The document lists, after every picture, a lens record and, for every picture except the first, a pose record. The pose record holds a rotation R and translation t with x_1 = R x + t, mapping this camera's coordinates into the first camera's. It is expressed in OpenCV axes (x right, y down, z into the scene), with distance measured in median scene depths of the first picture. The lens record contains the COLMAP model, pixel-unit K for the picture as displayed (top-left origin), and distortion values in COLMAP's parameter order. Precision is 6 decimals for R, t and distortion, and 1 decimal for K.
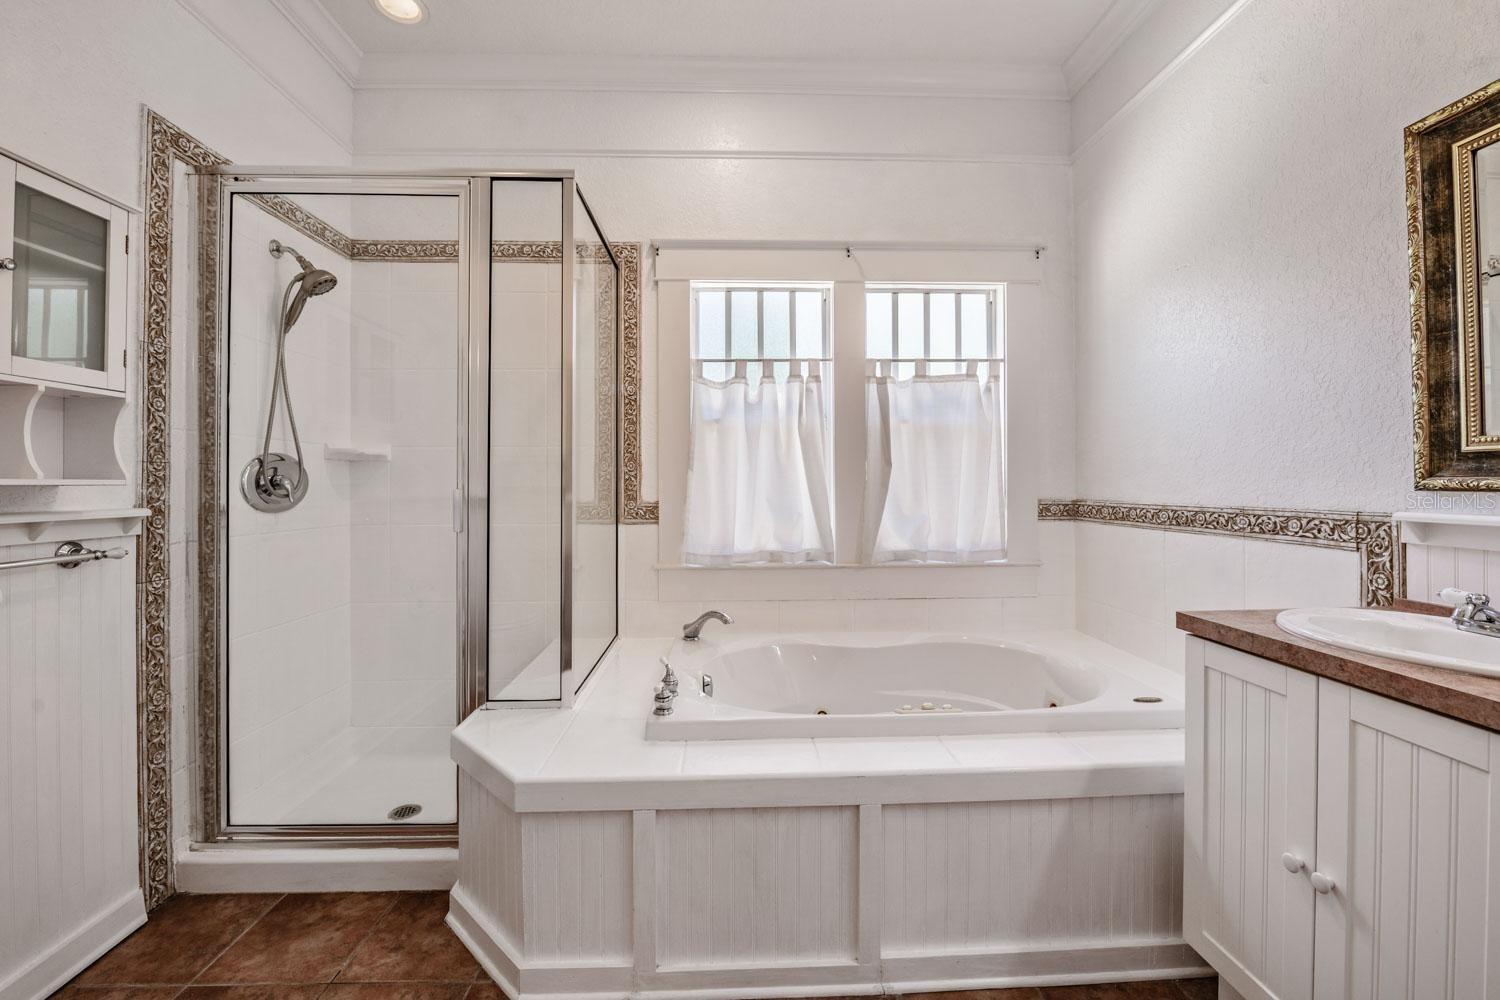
lens RADIAL K [[594.1, 0, 756.5], [0, 594.1, 479.0], [0, 0, 1]] dist [-0.010014, -0.001109]
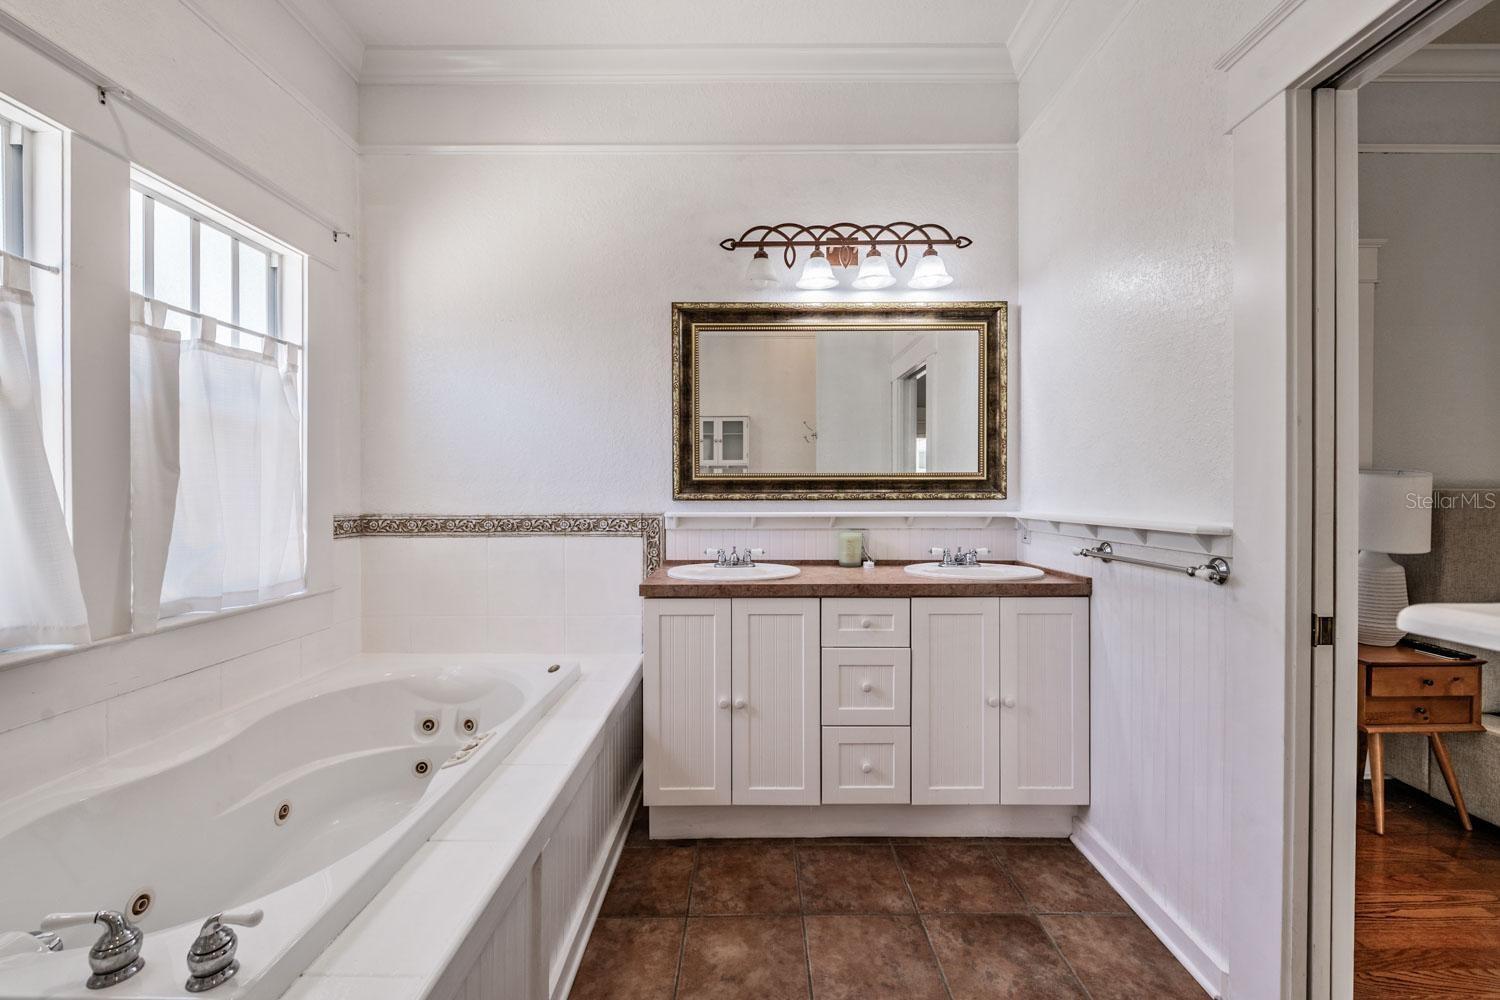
lens RADIAL K [[594.1, 0, 757.2], [0, 594.1, 502.2], [0, 0, 1]] dist [-0.010014, -0.001109]
pose [[0.033437, -0.011792, 0.999371, -0.474085], [-0.004927, 0.999916, 0.011963, 0.000938], [-0.999429, -0.005324, 0.033376, 0.424060]]
